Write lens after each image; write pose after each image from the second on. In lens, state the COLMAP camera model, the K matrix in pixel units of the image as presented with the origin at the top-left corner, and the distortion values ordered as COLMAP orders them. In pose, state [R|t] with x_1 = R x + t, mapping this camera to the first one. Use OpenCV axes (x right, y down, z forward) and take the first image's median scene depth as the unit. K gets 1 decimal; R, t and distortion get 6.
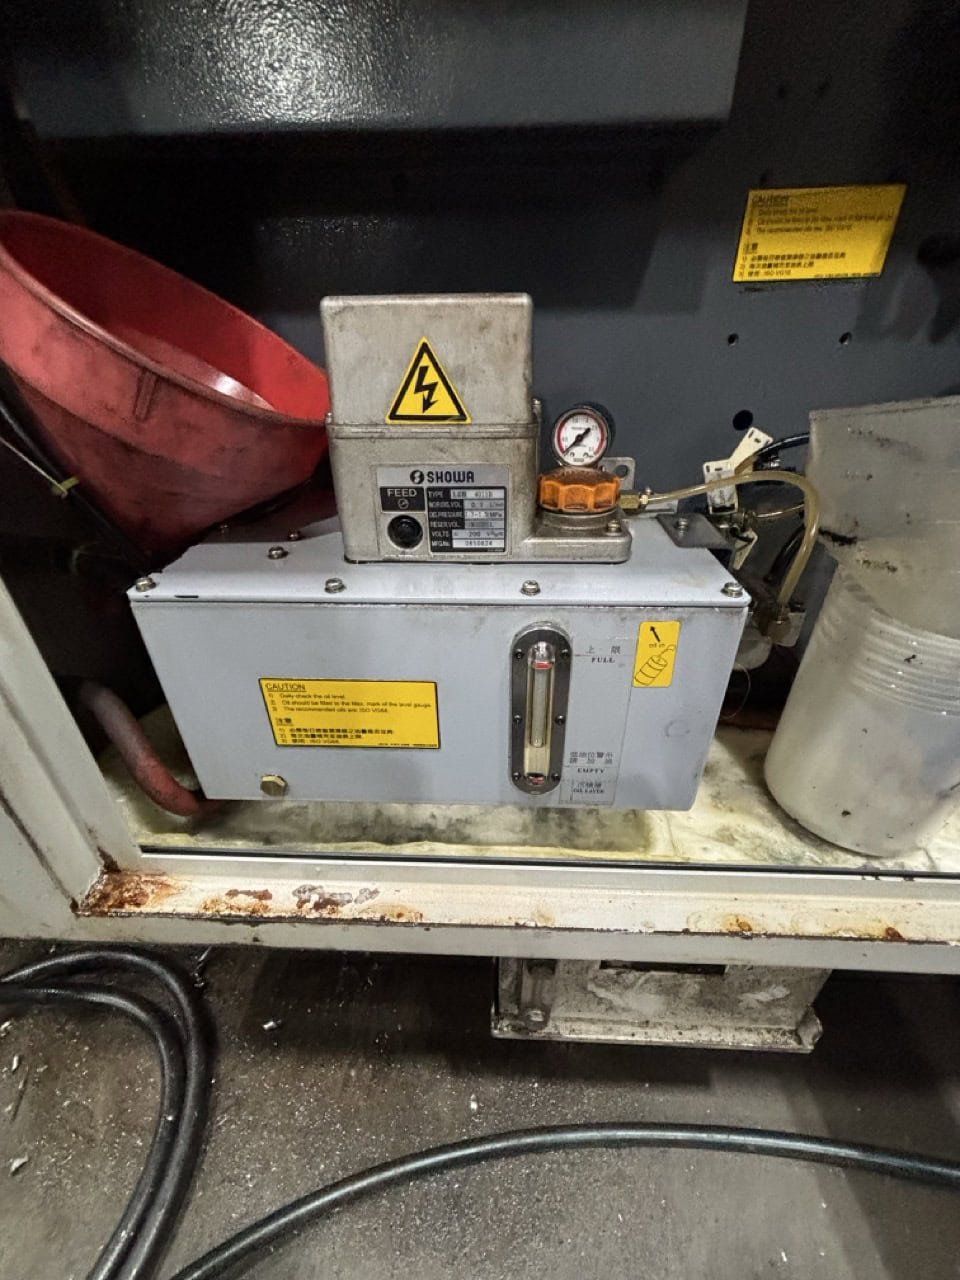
lens RADIAL K [[522.1, 0, 479.0], [0, 522.1, 637.1], [0, 0, 1]] dist [0.001764, -0.000188]
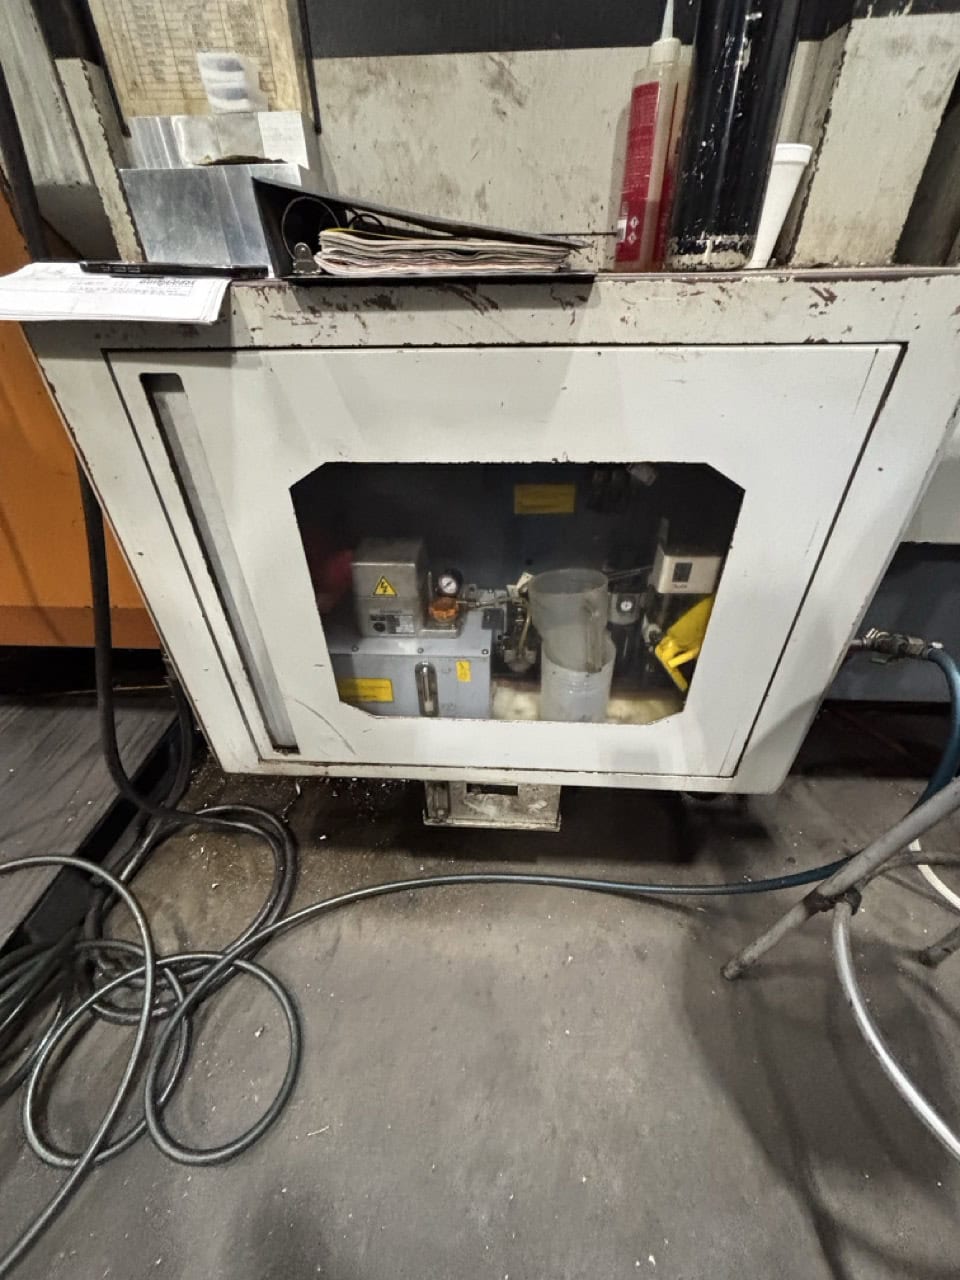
lens RADIAL K [[522.1, 0, 485.1], [0, 522.1, 642.1], [0, 0, 1]] dist [0.001764, -0.000188]
pose [[0.999992, 0.003708, 0.001250, 0.307757], [-0.003809, 0.995559, 0.094057, -0.278787], [-0.000895, -0.094061, 0.995566, -1.311820]]
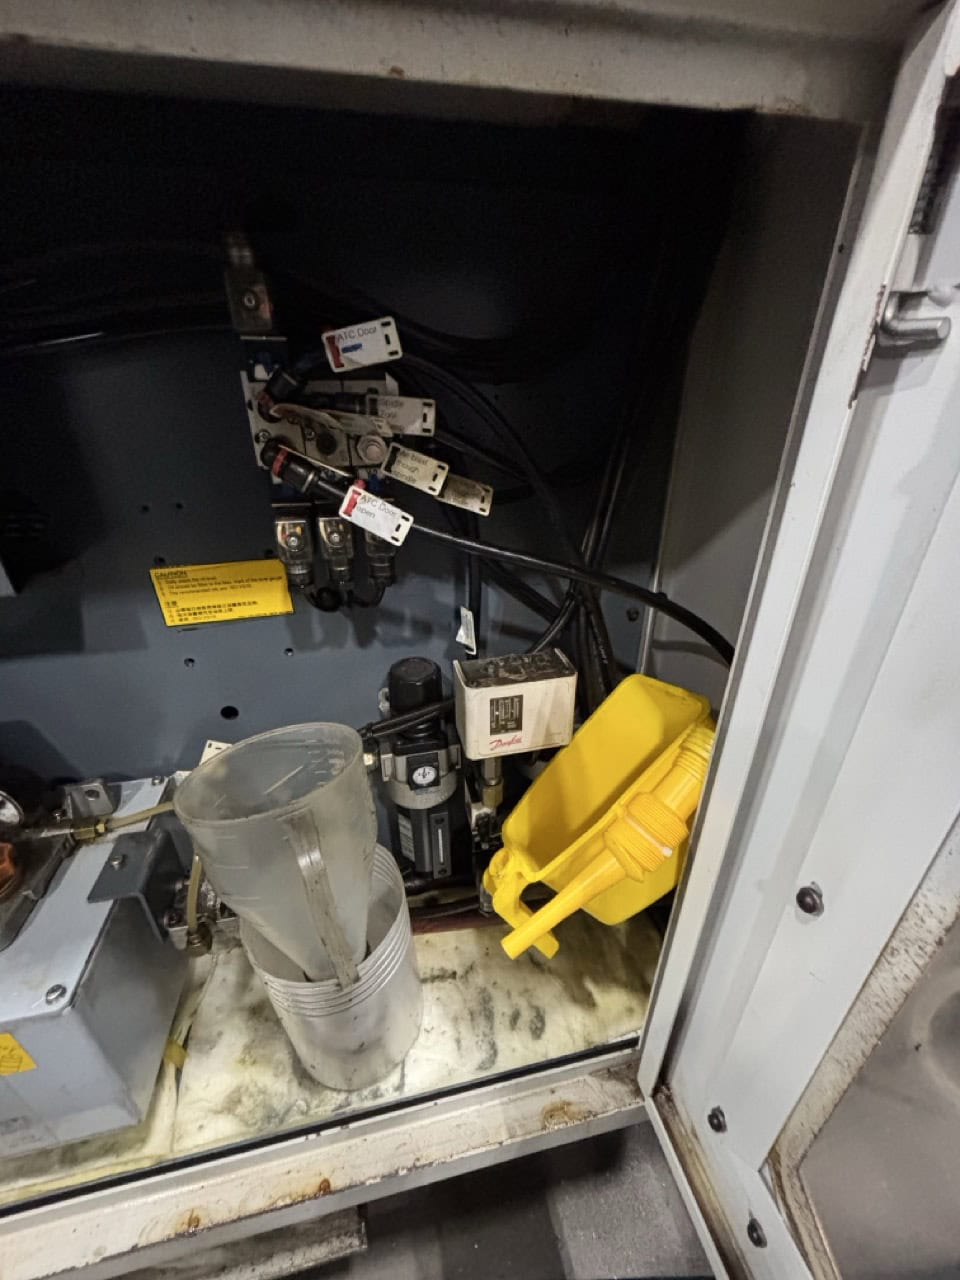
lens RADIAL K [[522.1, 0, 481.3], [0, 522.1, 641.7], [0, 0, 1]] dist [0.001764, -0.000188]
pose [[0.966228, -0.111596, 0.232273, 0.794050], [0.125371, 0.991072, -0.045364, -0.449558], [-0.225137, 0.072952, 0.971592, -0.262363]]
